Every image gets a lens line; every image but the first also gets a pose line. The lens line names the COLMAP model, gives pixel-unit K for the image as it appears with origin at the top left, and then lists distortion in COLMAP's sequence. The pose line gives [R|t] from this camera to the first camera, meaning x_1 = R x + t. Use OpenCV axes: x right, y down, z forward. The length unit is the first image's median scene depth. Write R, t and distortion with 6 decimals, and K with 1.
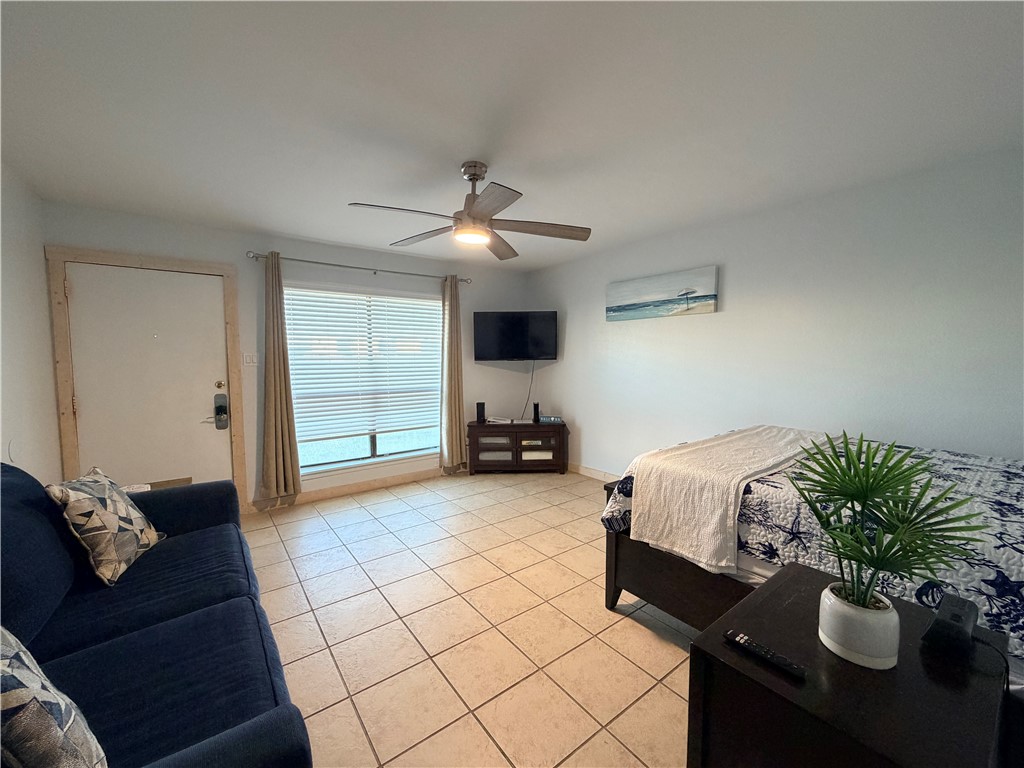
lens RADIAL K [[408.0, 0, 512.2], [0, 408.0, 382.9], [0, 0, 1]] dist [0.002960, 0.000211]
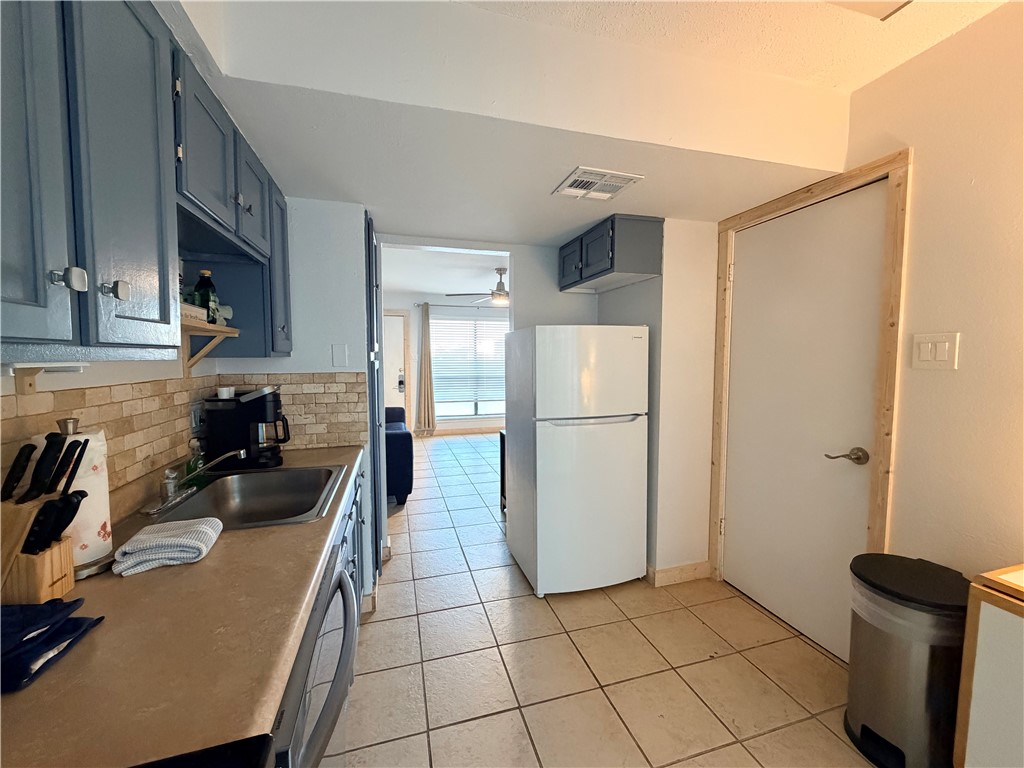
lens RADIAL K [[408.0, 0, 513.7], [0, 408.0, 383.4], [0, 0, 1]] dist [0.002960, 0.000211]
pose [[0.927396, 0.038640, -0.372081, 0.475357], [-0.032460, 0.999212, 0.022862, 0.004174], [0.372671, -0.009124, 0.927919, -0.569306]]
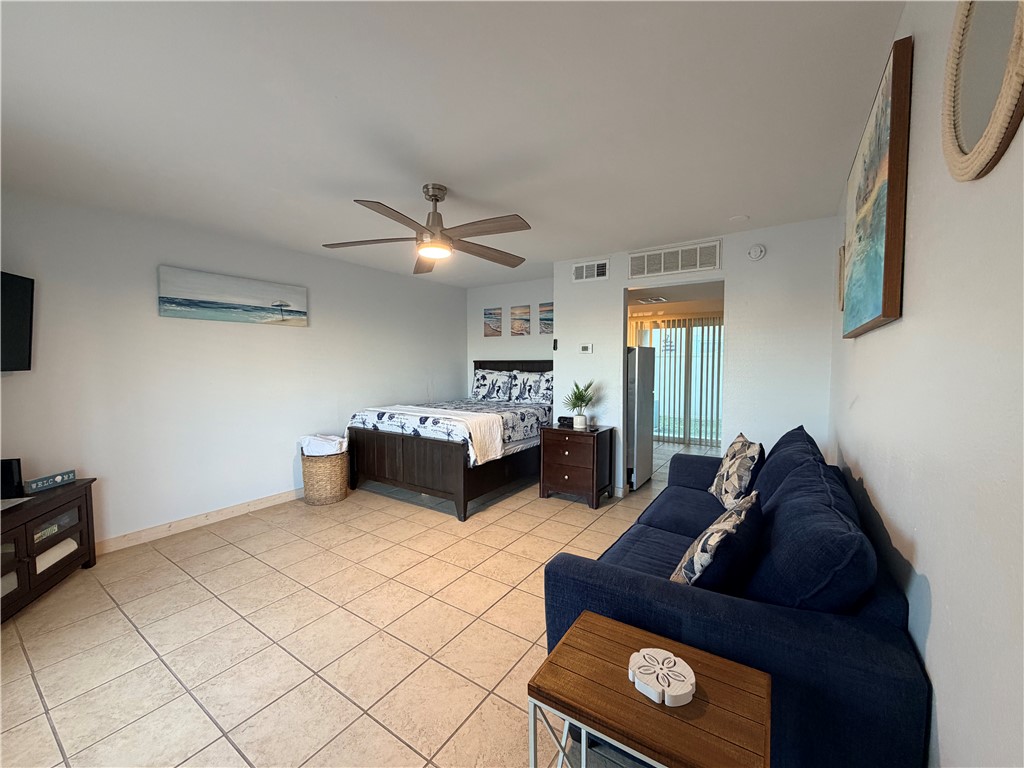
lens RADIAL K [[408.0, 0, 508.9], [0, 408.0, 379.3], [0, 0, 1]] dist [0.002960, 0.000211]
pose [[-0.308719, -0.038407, 0.950378, -0.849349], [0.065359, 0.995966, 0.061481, -0.054871], [-0.948905, 0.081096, -0.304963, 0.828313]]
